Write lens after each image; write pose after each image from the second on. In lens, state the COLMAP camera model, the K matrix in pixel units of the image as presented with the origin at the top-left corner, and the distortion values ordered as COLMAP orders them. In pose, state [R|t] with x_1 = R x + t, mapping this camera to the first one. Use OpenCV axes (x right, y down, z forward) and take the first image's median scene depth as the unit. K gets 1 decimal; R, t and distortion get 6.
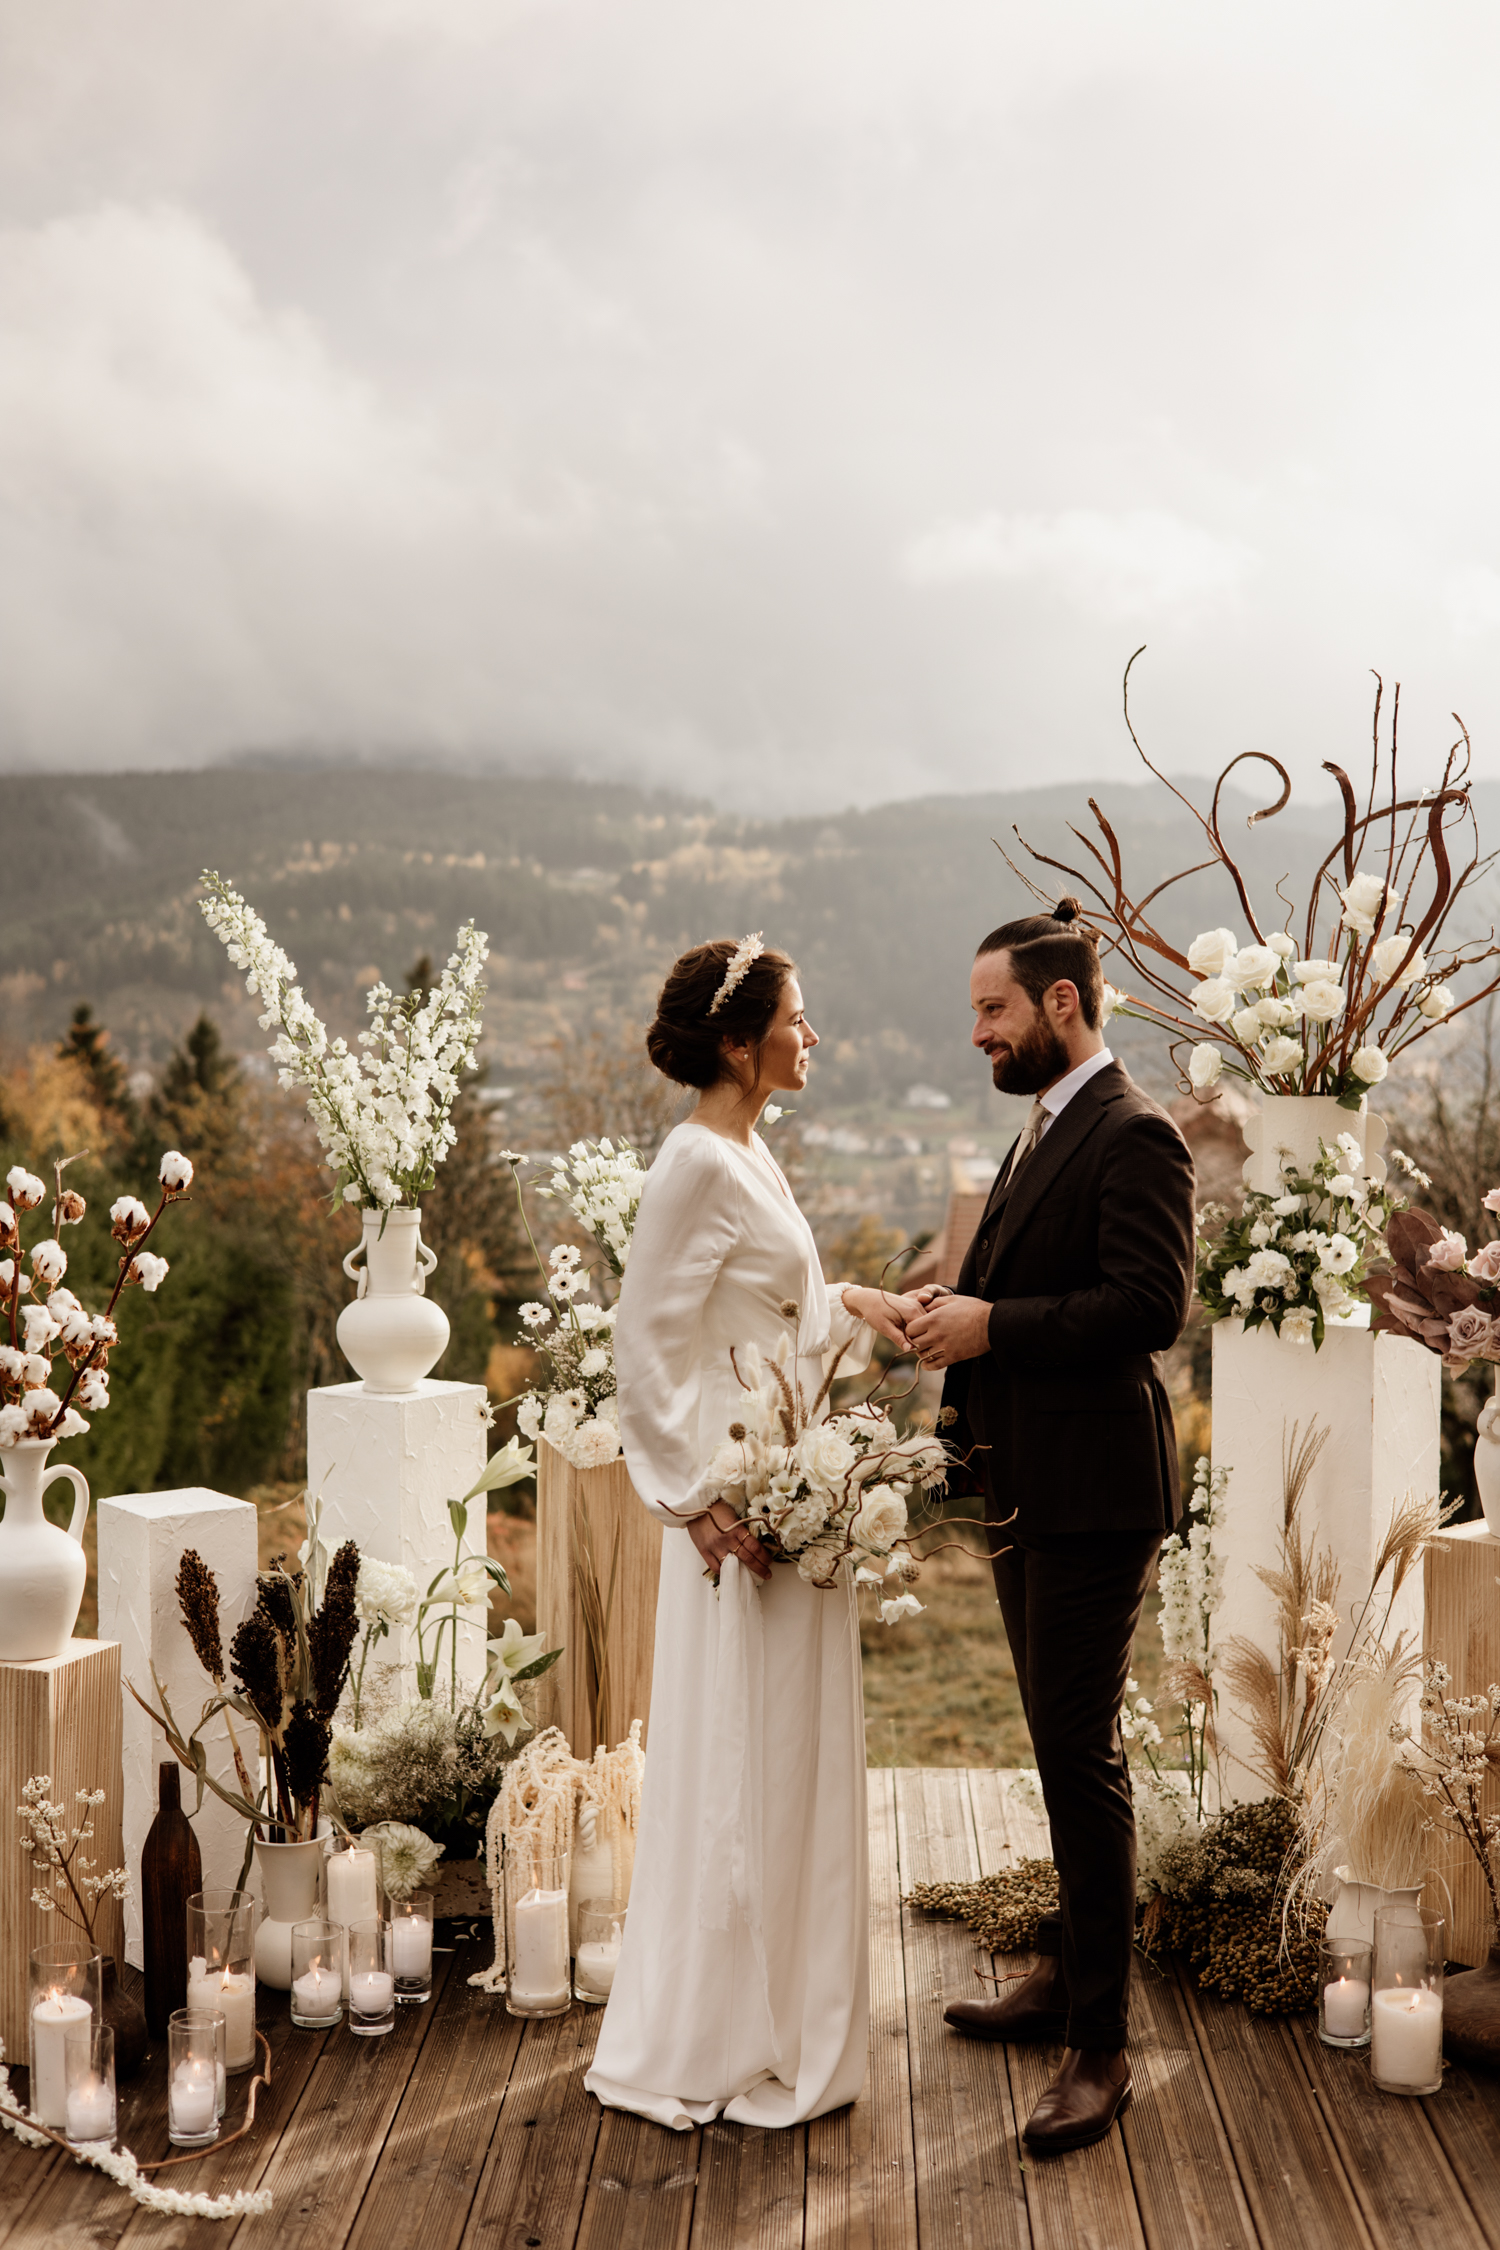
lens RADIAL K [[3257.0, 0, 763.6], [0, 3257.0, 1128.5], [0, 0, 1]] dist [0.032968, 0.000000]
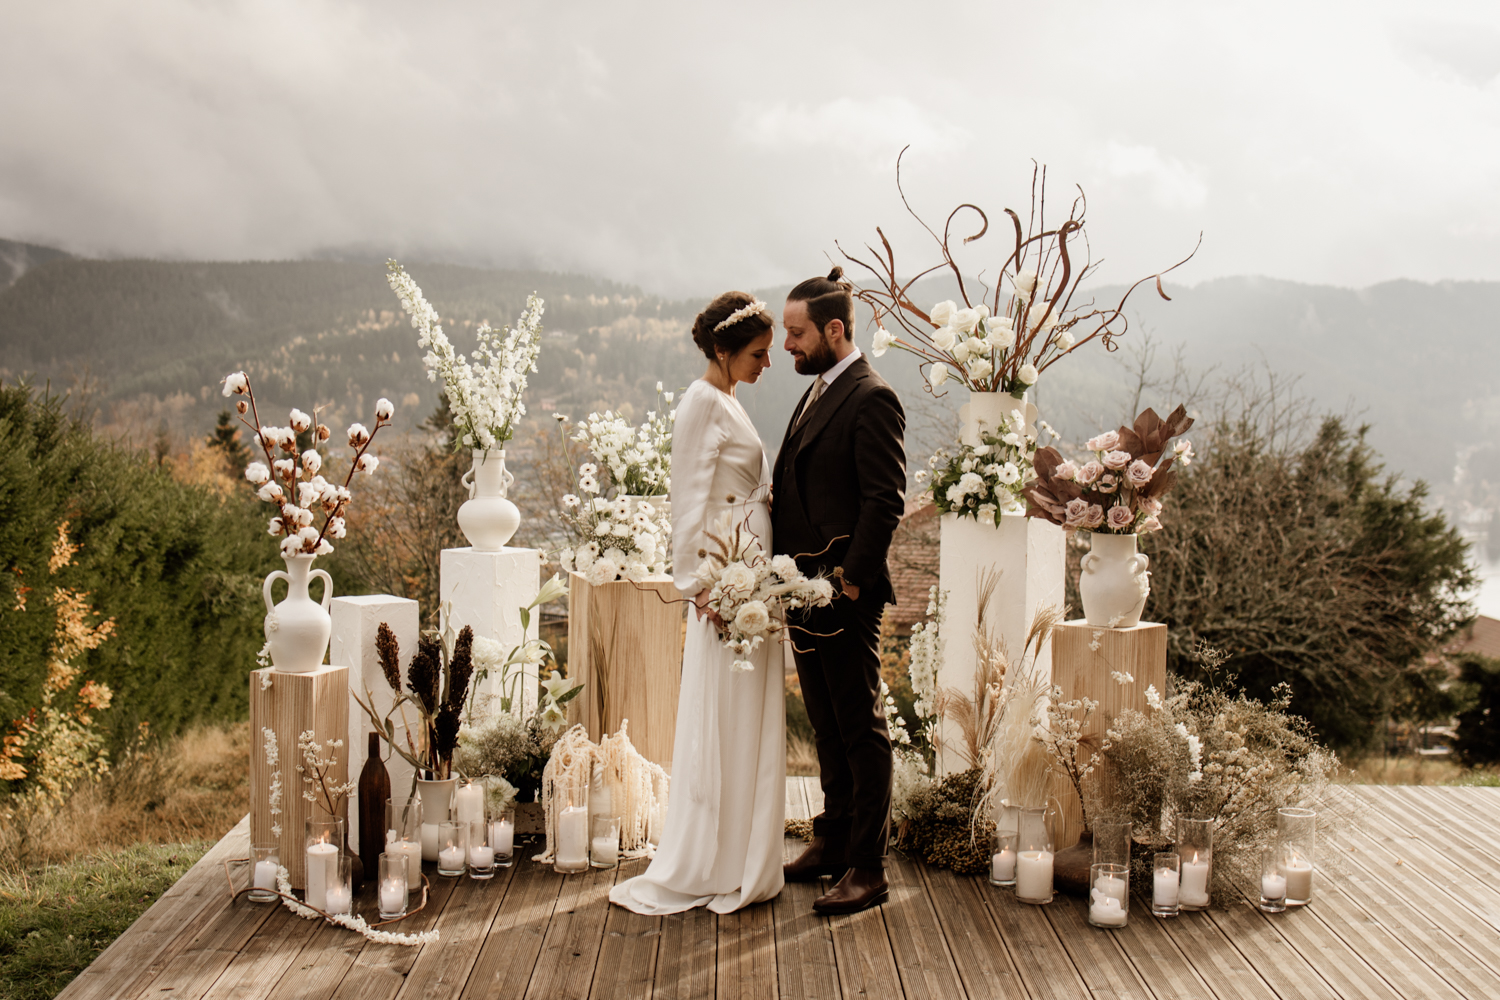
lens RADIAL K [[2177.9, 0, 741.4], [0, 2177.9, 497.4], [0, 0, 1]] dist [0.034588, 0.000000]
pose [[0.999391, 0.012311, 0.032641, -0.014839], [-0.012095, 0.999904, -0.006789, 0.063013], [-0.032722, 0.006390, 0.999444, -0.229248]]
